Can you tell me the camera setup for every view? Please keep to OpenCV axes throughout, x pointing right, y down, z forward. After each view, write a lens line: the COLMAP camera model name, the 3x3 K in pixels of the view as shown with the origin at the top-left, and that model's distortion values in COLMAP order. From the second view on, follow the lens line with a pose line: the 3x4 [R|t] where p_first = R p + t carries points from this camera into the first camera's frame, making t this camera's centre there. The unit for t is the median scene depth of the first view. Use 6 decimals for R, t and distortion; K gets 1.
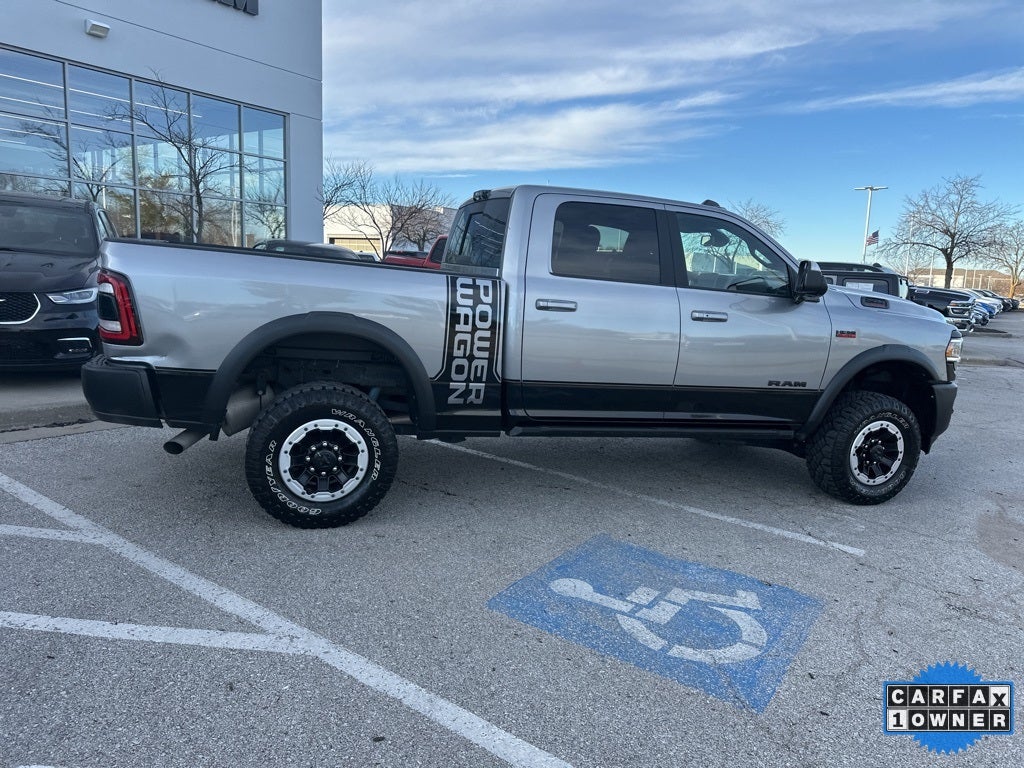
lens RADIAL K [[715.8, 0, 512.6], [0, 715.8, 361.6], [0, 0, 1]] dist [0.107476, -0.165969]
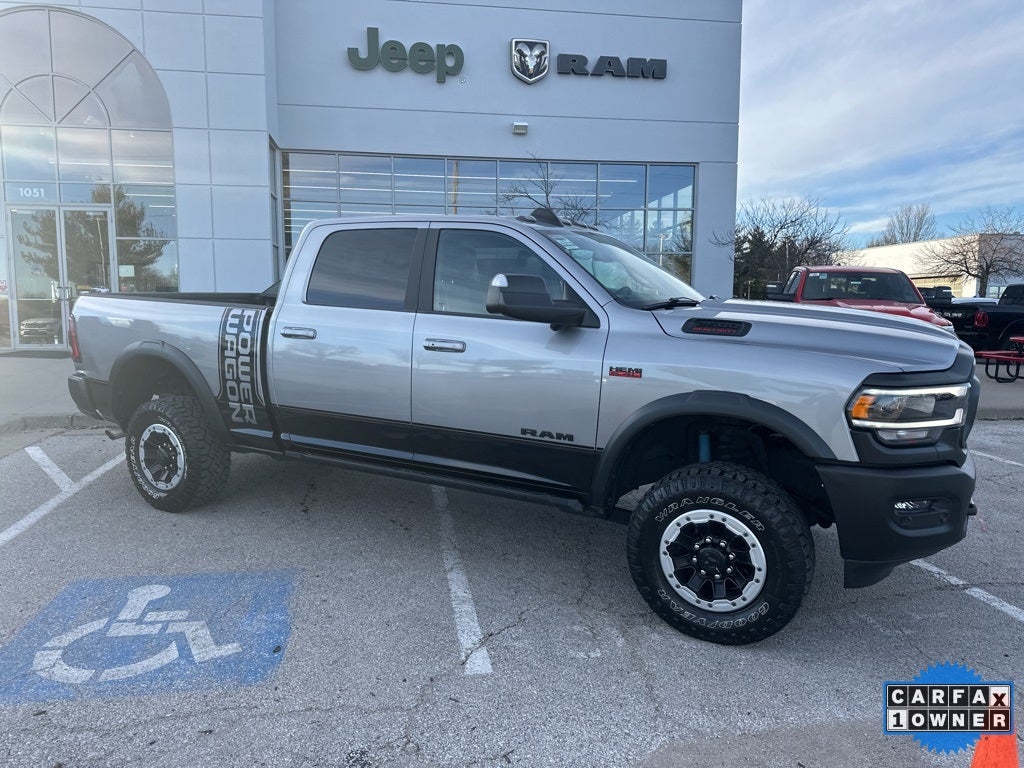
lens RADIAL K [[718.9, 0, 508.6], [0, 718.9, 368.9], [0, 0, 1]] dist [0.063590, -0.077822]
pose [[0.691108, 0.019389, -0.722492, 1.049376], [-0.061788, 0.997565, -0.032334, -0.013320], [0.720106, 0.066987, 0.690623, 0.529332]]
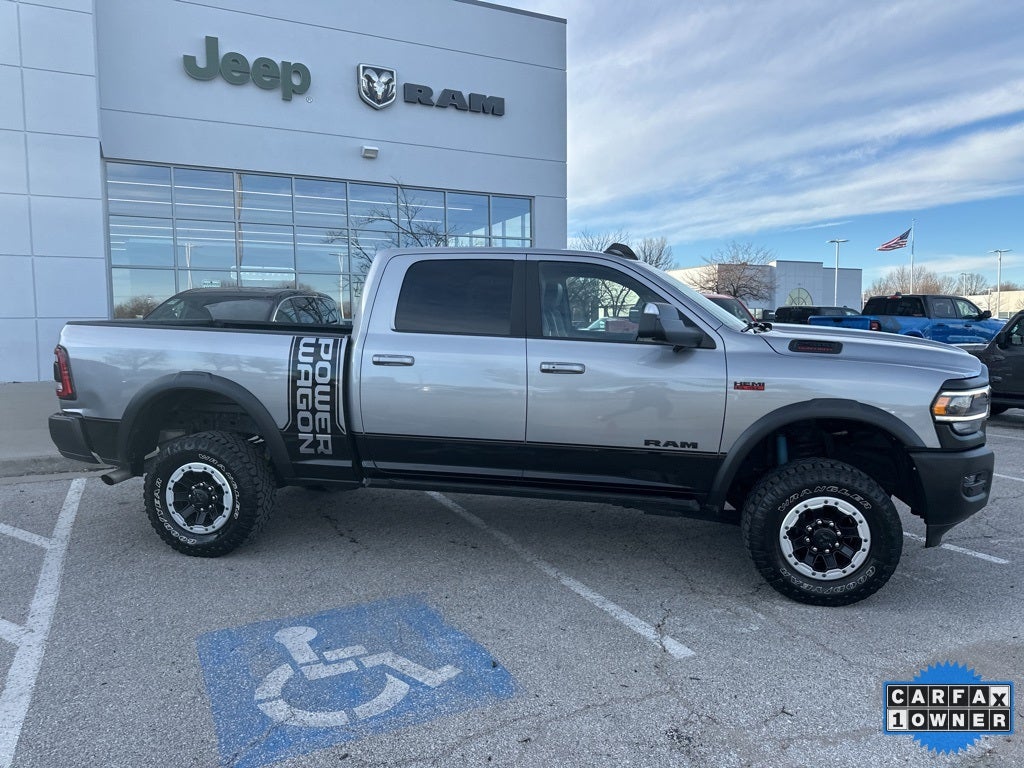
lens RADIAL K [[716.8, 0, 510.9], [0, 716.8, 362.7], [0, 0, 1]] dist [0.106600, -0.163223]
pose [[0.880214, -0.028043, -0.473747, 0.729150], [-0.012312, 0.996567, -0.081866, 0.007951], [0.474417, 0.077893, 0.876847, 0.179885]]
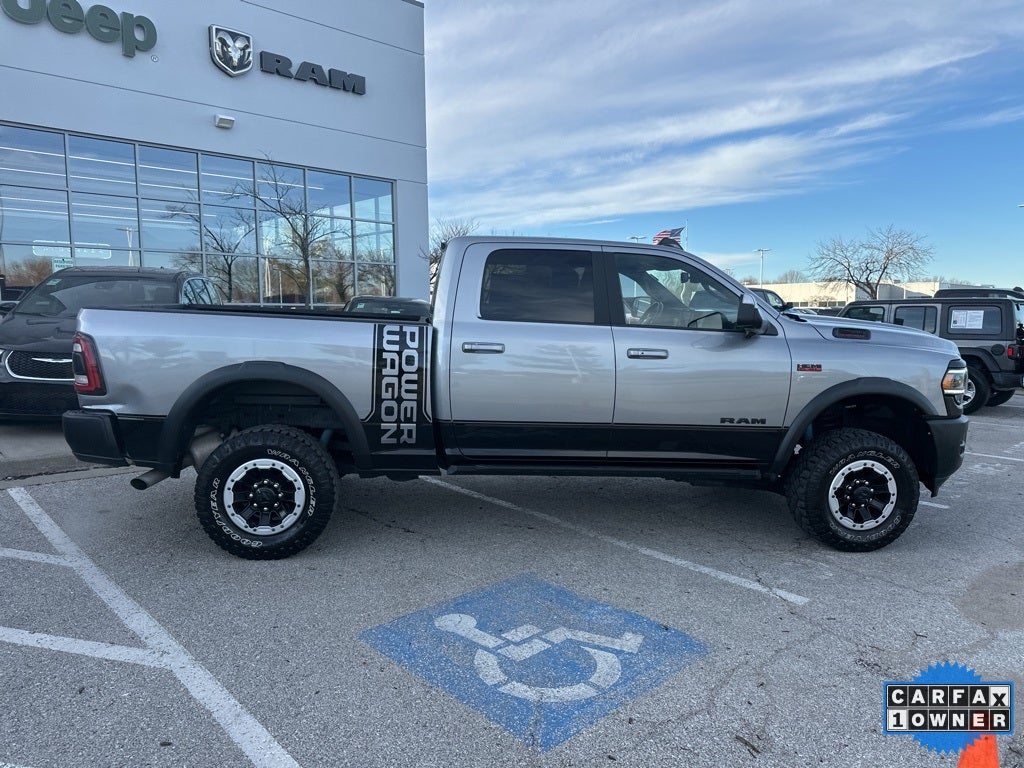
lens RADIAL K [[715.8, 0, 512.6], [0, 715.8, 361.6], [0, 0, 1]] dist [0.107476, -0.165969]
pose [[0.977759, -0.031336, -0.207377, 0.330571], [0.018416, 0.997784, -0.063940, 0.009294], [0.208921, 0.058699, 0.976169, -0.005967]]
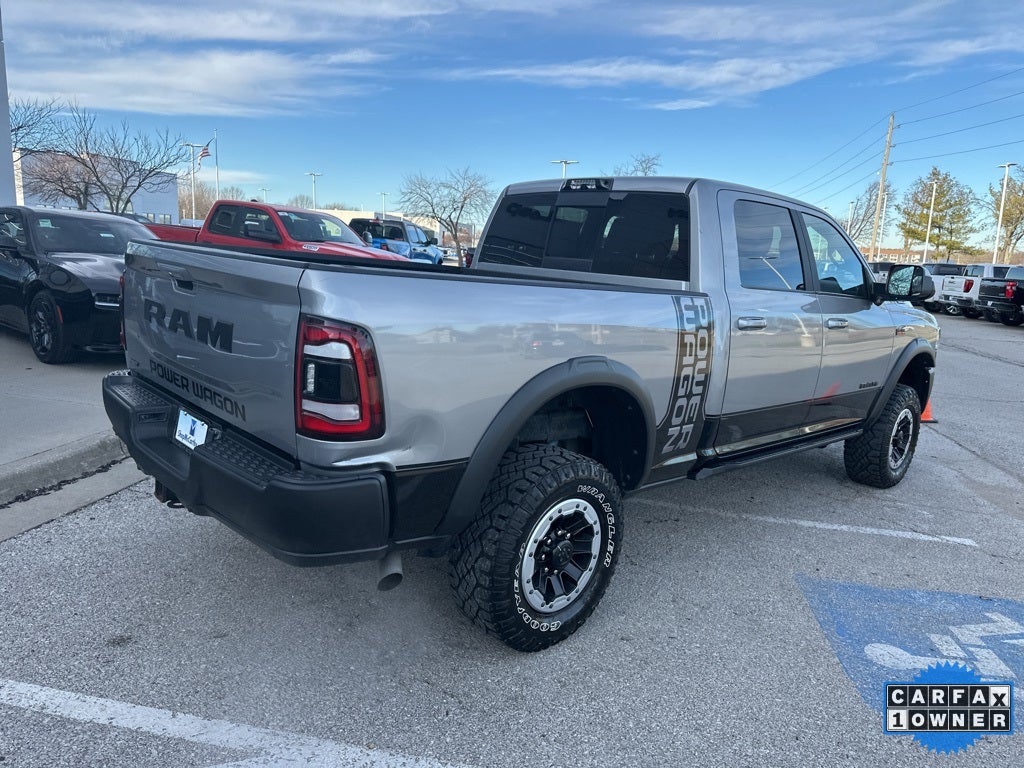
lens RADIAL K [[718.9, 0, 508.6], [0, 718.9, 368.9], [0, 0, 1]] dist [0.063590, -0.077822]
pose [[0.902526, -0.075411, 0.423980, -0.590646], [0.048828, 0.996119, 0.073236, -0.106024], [-0.427858, -0.045395, 0.902705, 0.354942]]
